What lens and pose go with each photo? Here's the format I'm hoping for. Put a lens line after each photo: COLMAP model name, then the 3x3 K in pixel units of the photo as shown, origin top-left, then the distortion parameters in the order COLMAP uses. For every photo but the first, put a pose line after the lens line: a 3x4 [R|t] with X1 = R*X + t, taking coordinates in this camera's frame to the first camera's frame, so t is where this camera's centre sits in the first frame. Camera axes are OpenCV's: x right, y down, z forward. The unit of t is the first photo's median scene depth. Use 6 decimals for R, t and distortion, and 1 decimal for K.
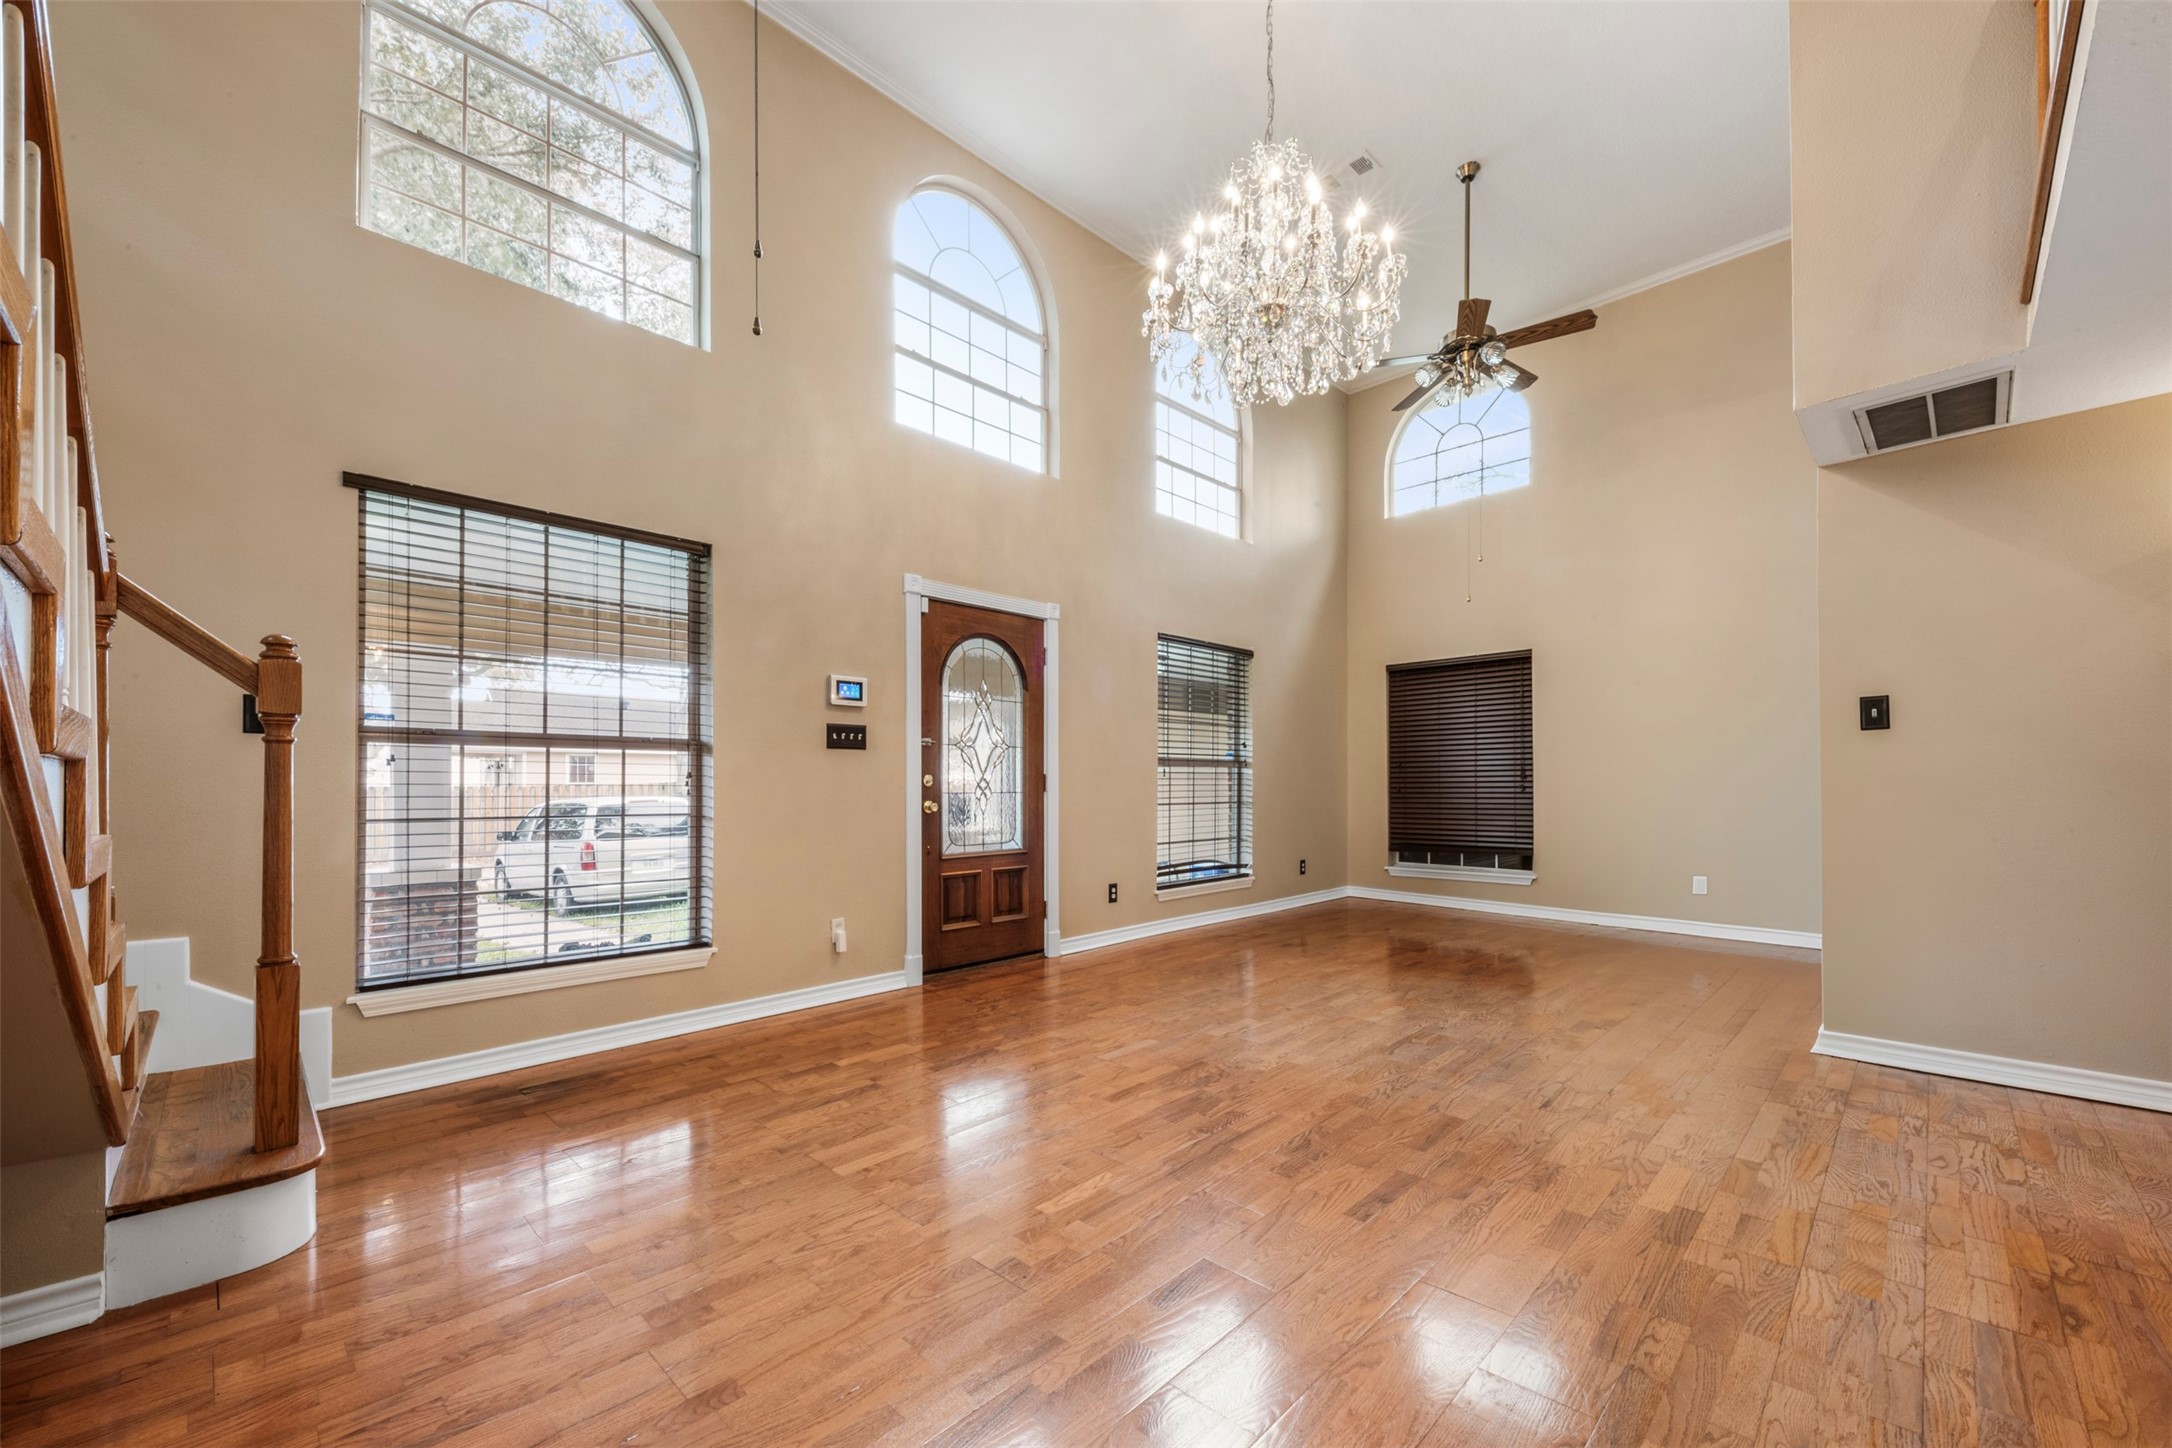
lens RADIAL K [[880.5, 0, 1084.7], [0, 880.5, 783.1], [0, 0, 1]] dist [0.001643, -0.001305]
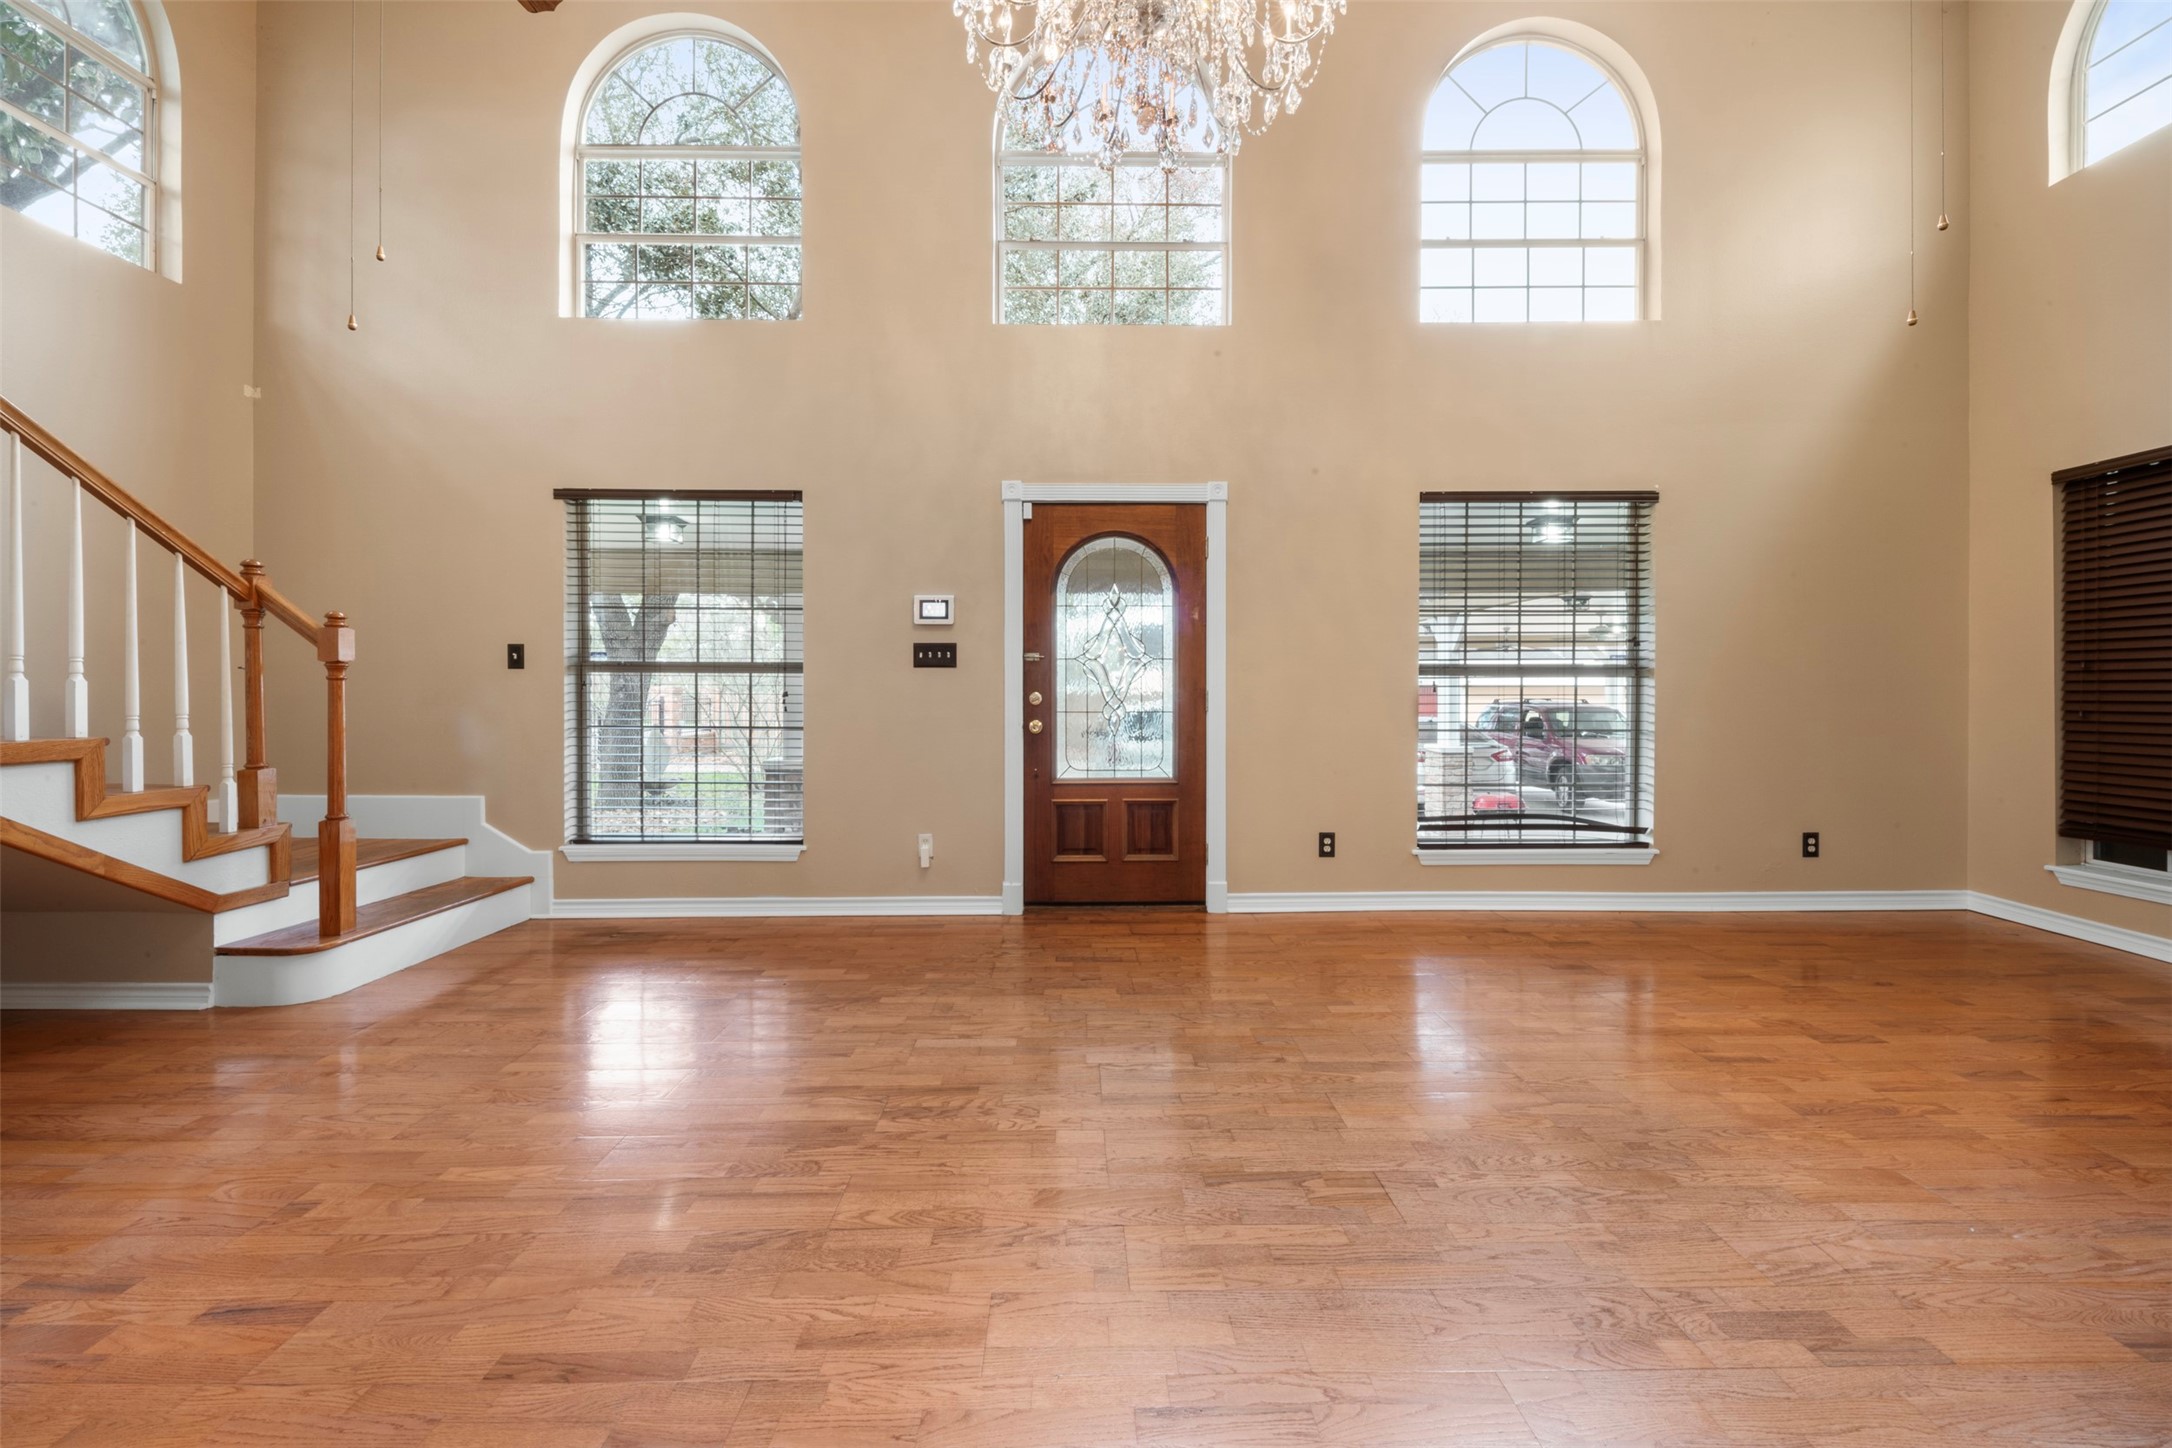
lens RADIAL K [[852.7, 0, 1056.6], [0, 852.7, 698.1], [0, 0, 1]] dist [0.004706, -0.000153]
pose [[0.694552, 0.009625, -0.719378, 0.485669], [-0.000059, 0.999911, 0.013323, -0.015294], [0.719443, -0.009211, 0.694491, 0.385313]]
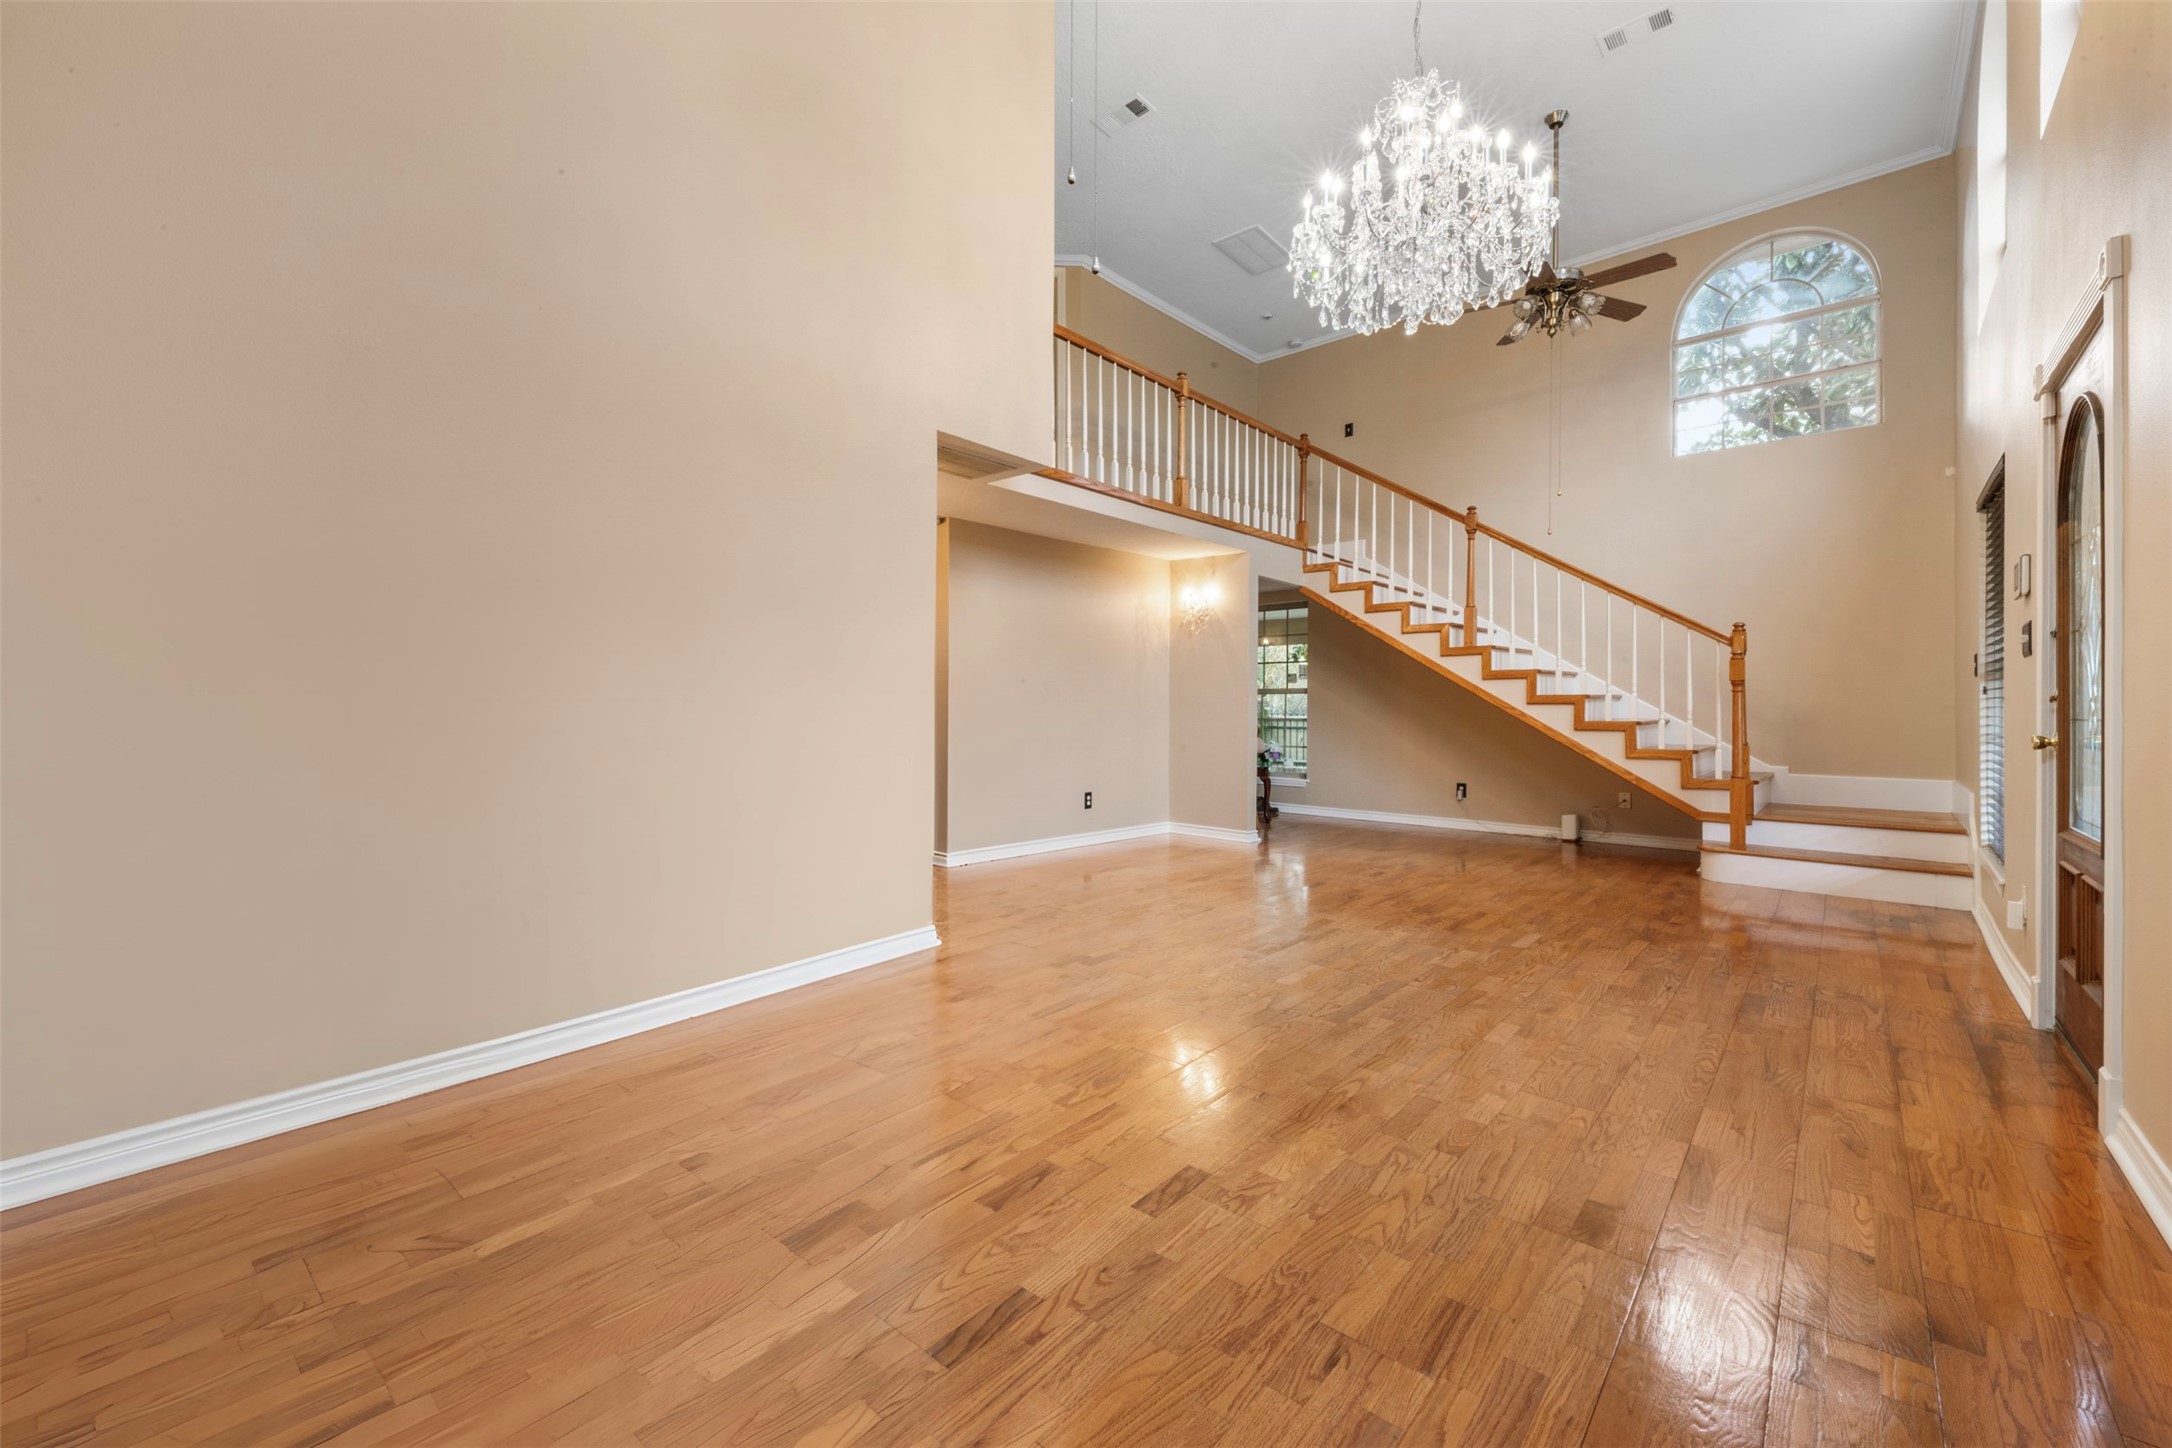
lens RADIAL K [[880.5, 0, 1080.2], [0, 880.5, 713.3], [0, 0, 1]] dist [0.001643, -0.001305]
pose [[-0.998385, -0.001391, -0.056797, 0.506177], [-0.001334, 0.999999, -0.001054, 0.009340], [0.056799, -0.000977, -0.998385, 1.541114]]
